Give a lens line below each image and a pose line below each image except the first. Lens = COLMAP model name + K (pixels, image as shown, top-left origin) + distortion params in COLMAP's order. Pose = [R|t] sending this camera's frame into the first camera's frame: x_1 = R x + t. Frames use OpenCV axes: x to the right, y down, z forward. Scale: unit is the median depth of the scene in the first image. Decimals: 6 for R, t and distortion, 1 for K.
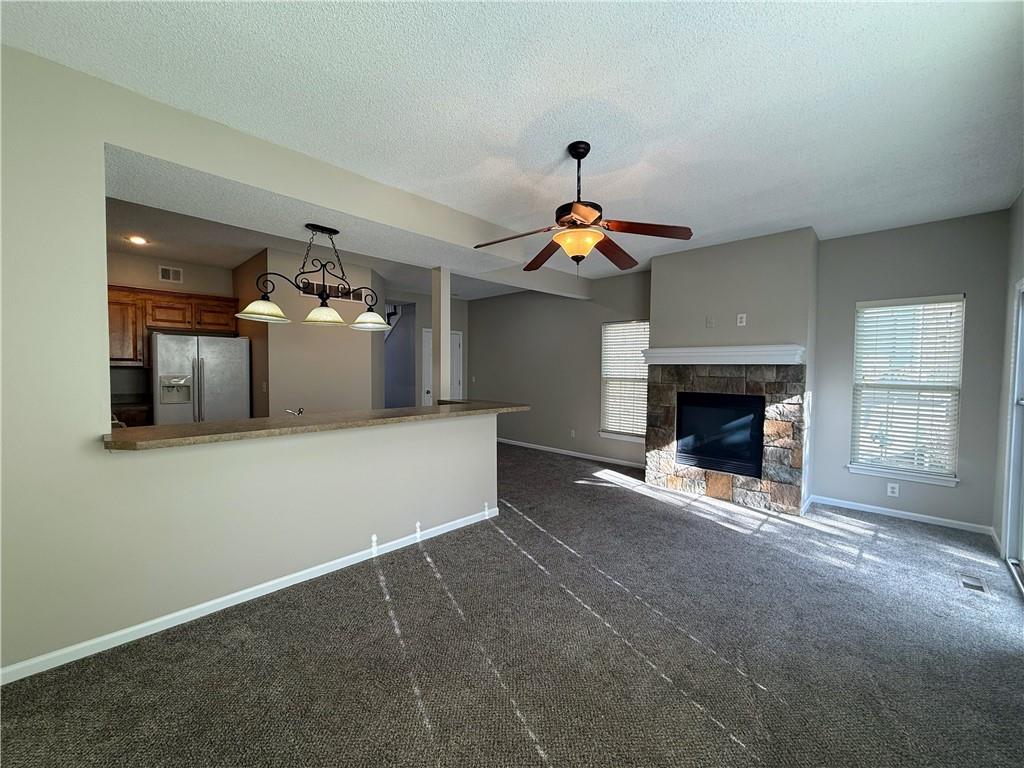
lens RADIAL K [[409.8, 0, 509.4], [0, 409.8, 383.3], [0, 0, 1]] dist [-0.001406, 0.000149]
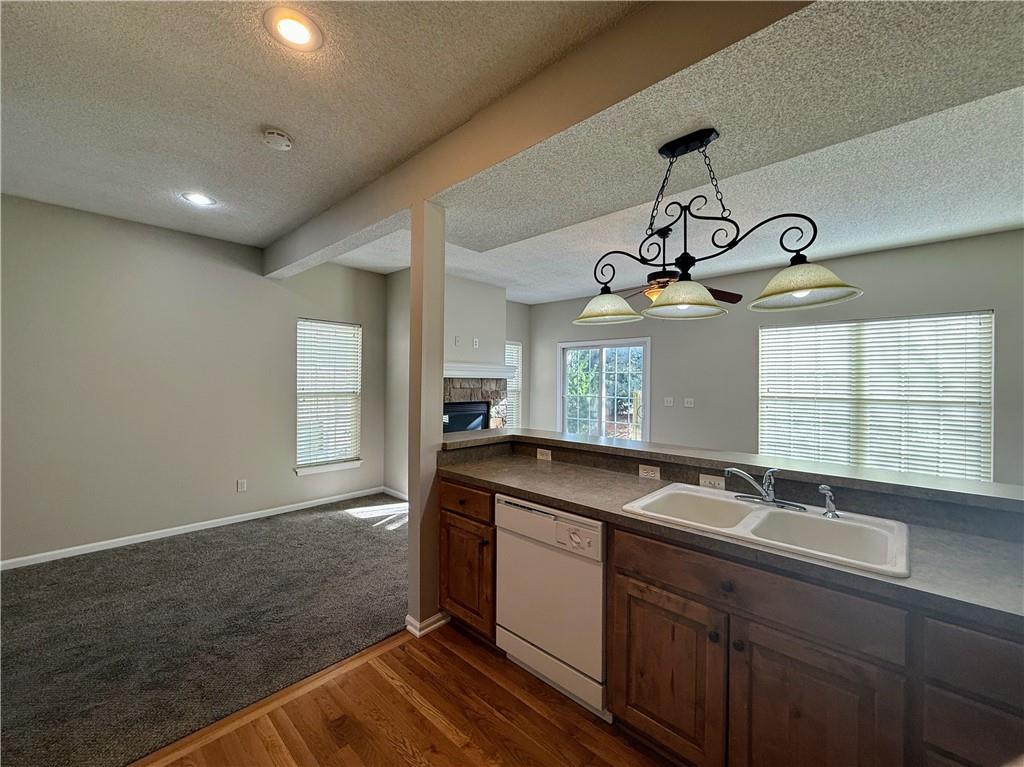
lens RADIAL K [[409.8, 0, 512.1], [0, 409.8, 388.6], [0, 0, 1]] dist [-0.001406, 0.000149]
pose [[-0.018656, -0.023233, 0.999556, -0.756313], [0.028640, 0.999307, 0.023762, -0.041686], [-0.999416, 0.029070, -0.017977, 0.963399]]
